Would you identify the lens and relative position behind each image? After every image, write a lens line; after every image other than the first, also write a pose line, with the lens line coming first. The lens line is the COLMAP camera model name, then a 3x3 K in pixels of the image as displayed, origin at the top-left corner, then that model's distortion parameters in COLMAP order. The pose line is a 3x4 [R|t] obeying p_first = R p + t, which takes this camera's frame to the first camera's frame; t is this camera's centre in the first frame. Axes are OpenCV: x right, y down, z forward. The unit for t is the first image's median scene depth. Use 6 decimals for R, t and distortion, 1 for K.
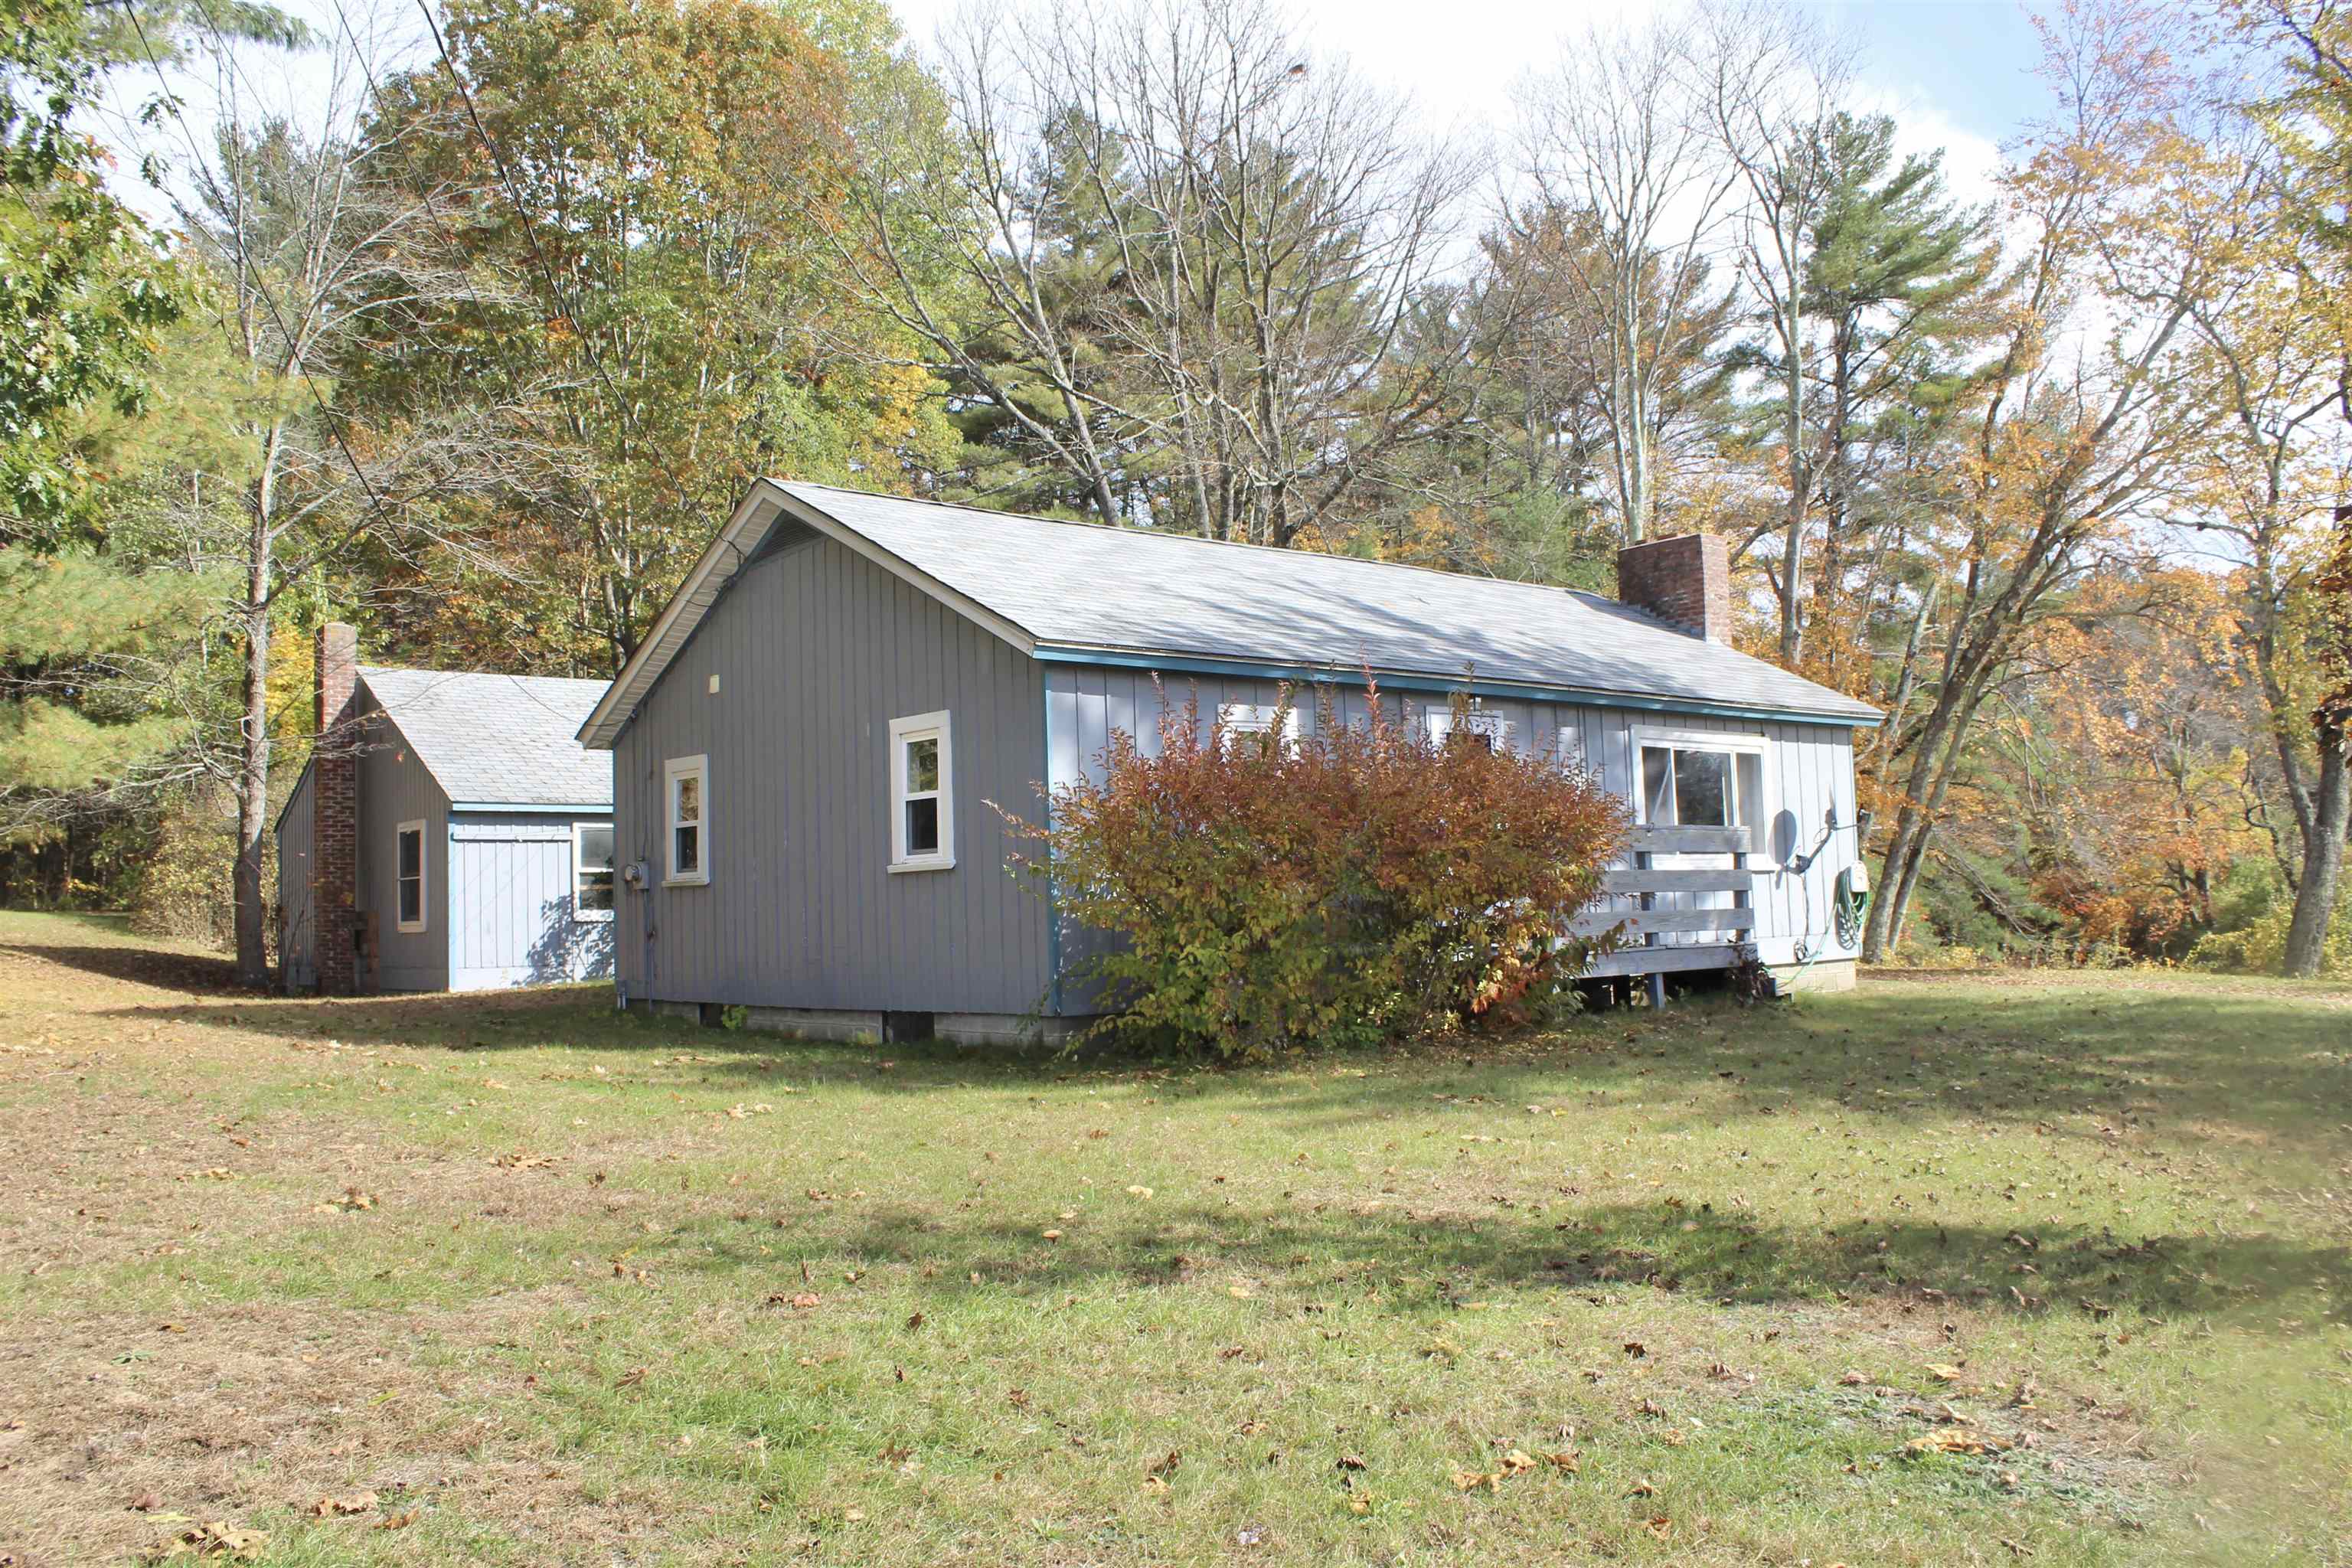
lens RADIAL K [[1977.9, 0, 1159.1], [0, 1977.9, 790.0], [0, 0, 1]] dist [-0.165535, 0.157082]
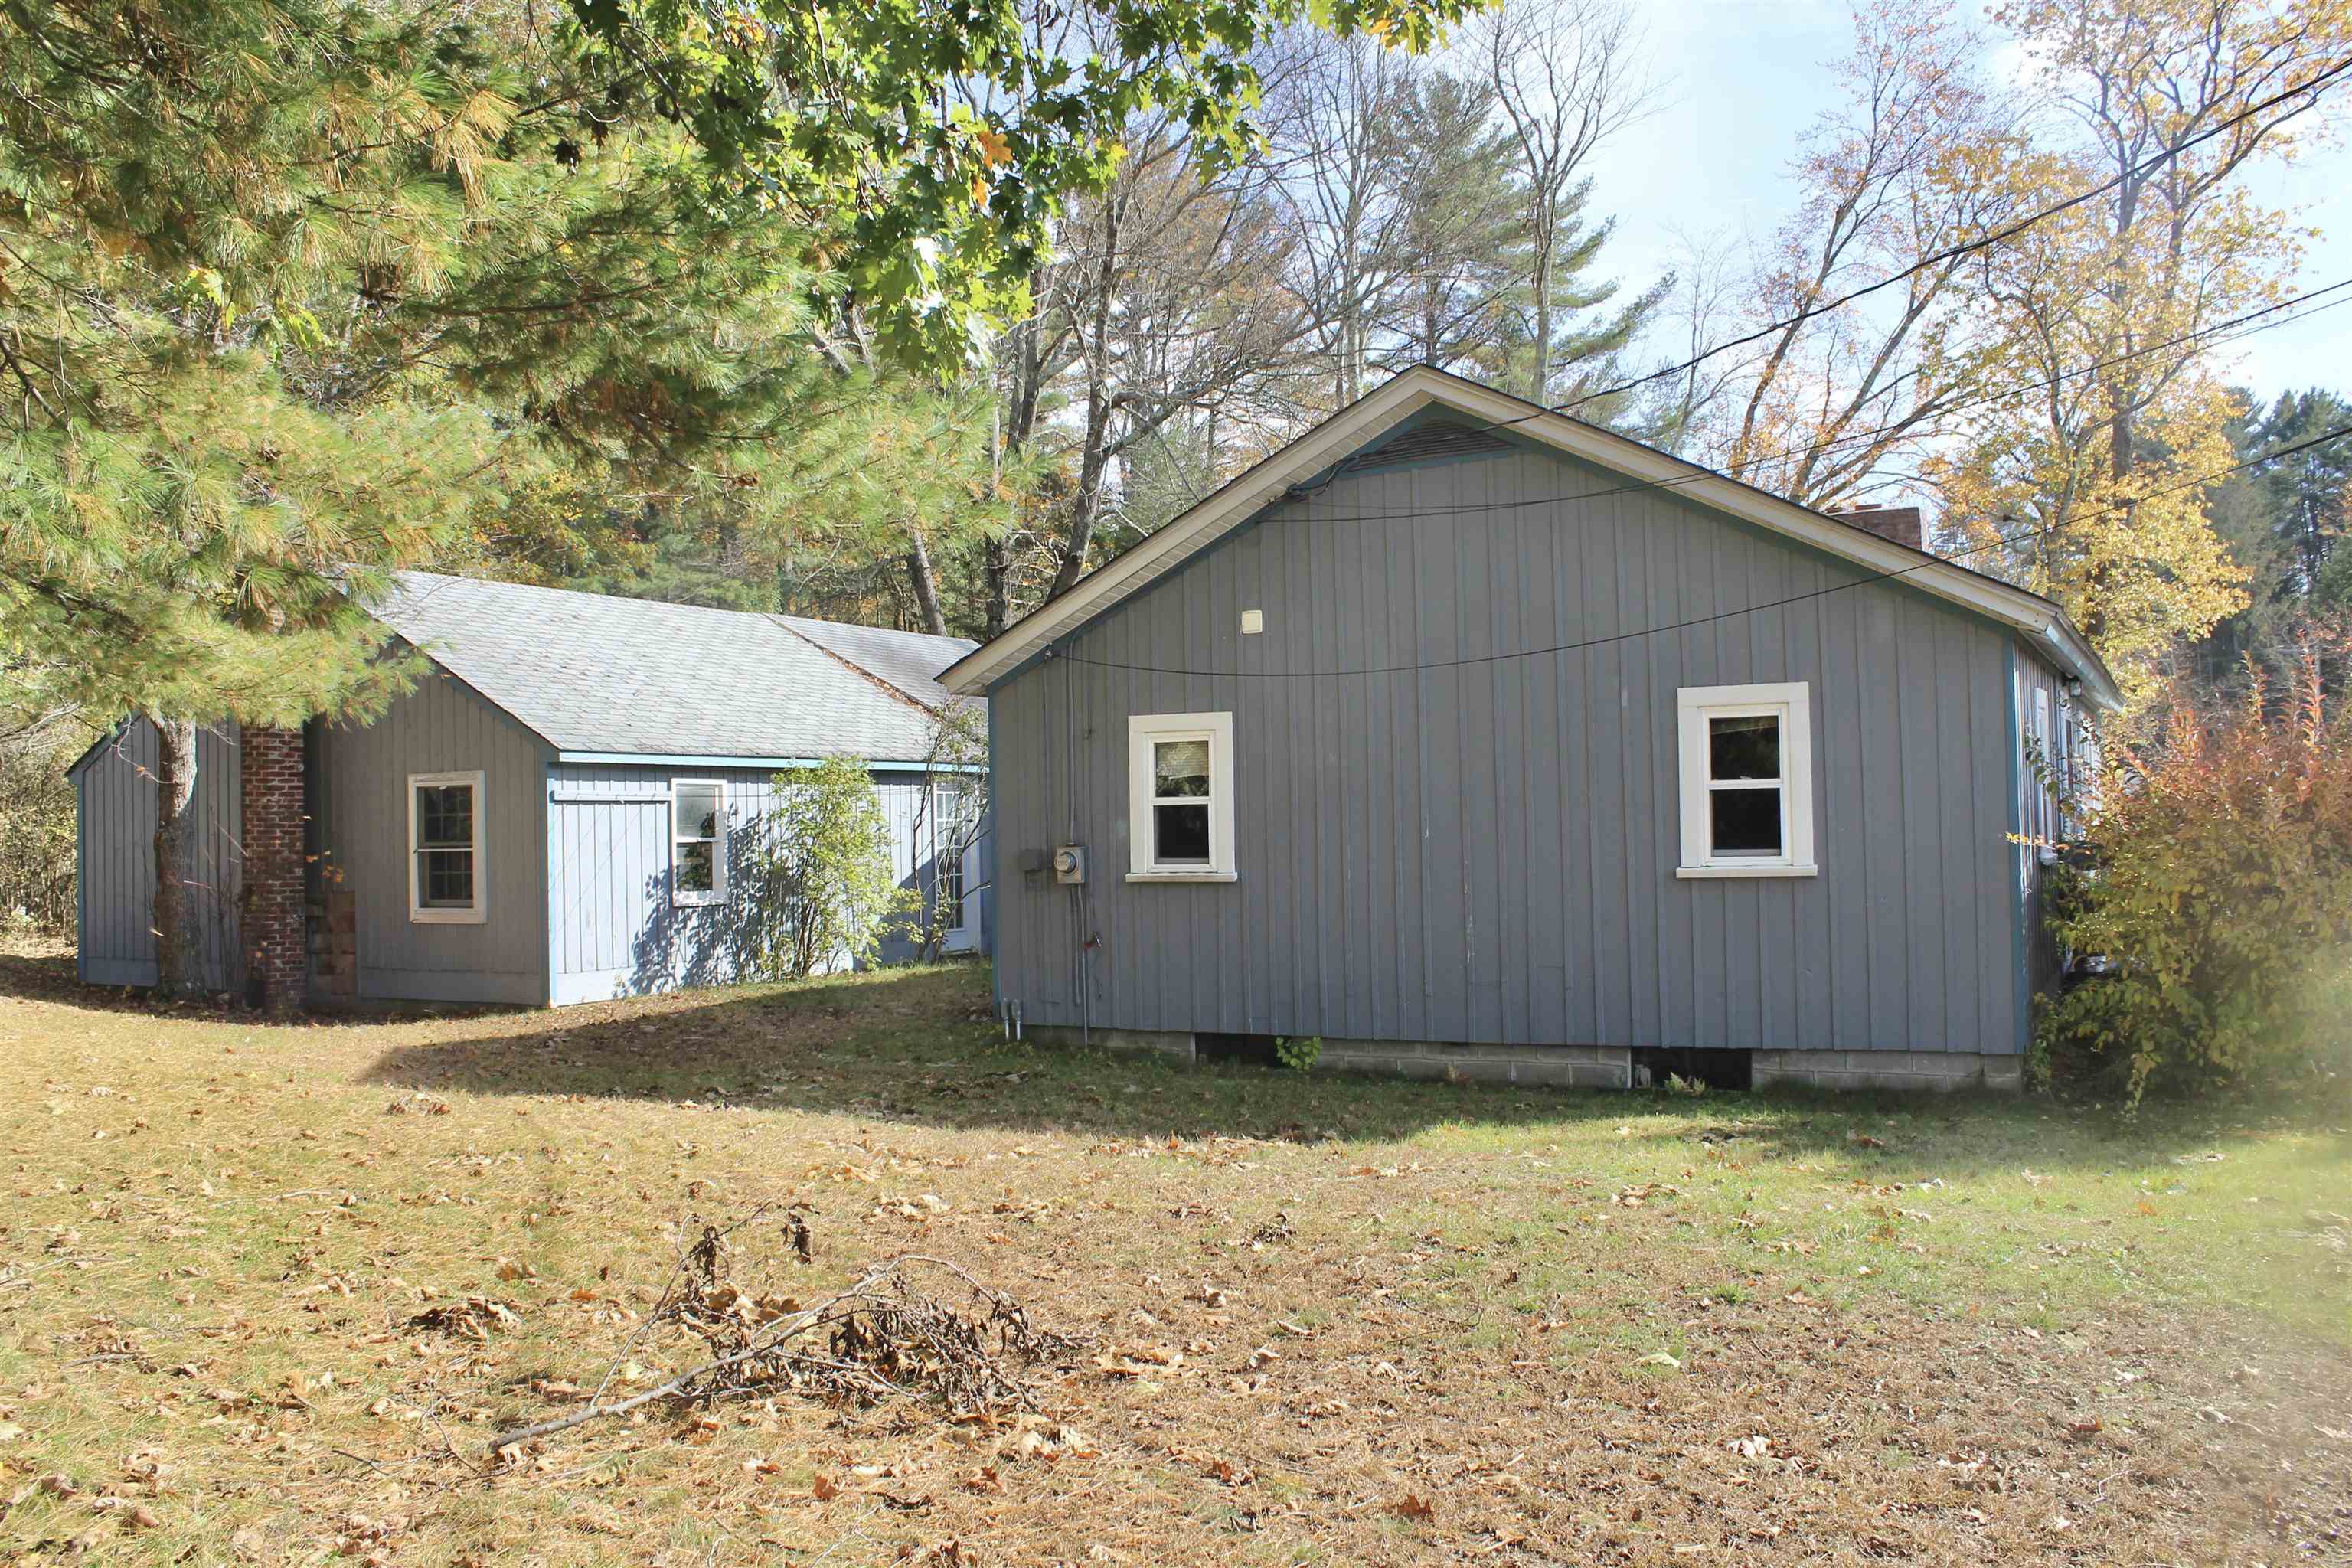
lens RADIAL K [[1977.9, 0, 1159.1], [0, 1977.9, 790.0], [0, 0, 1]] dist [-0.165535, 0.157082]
pose [[0.921718, 0.014919, 0.387575, -0.440293], [-0.029903, 0.999019, 0.032659, -0.009379], [-0.386707, -0.041692, 0.921260, 0.236349]]
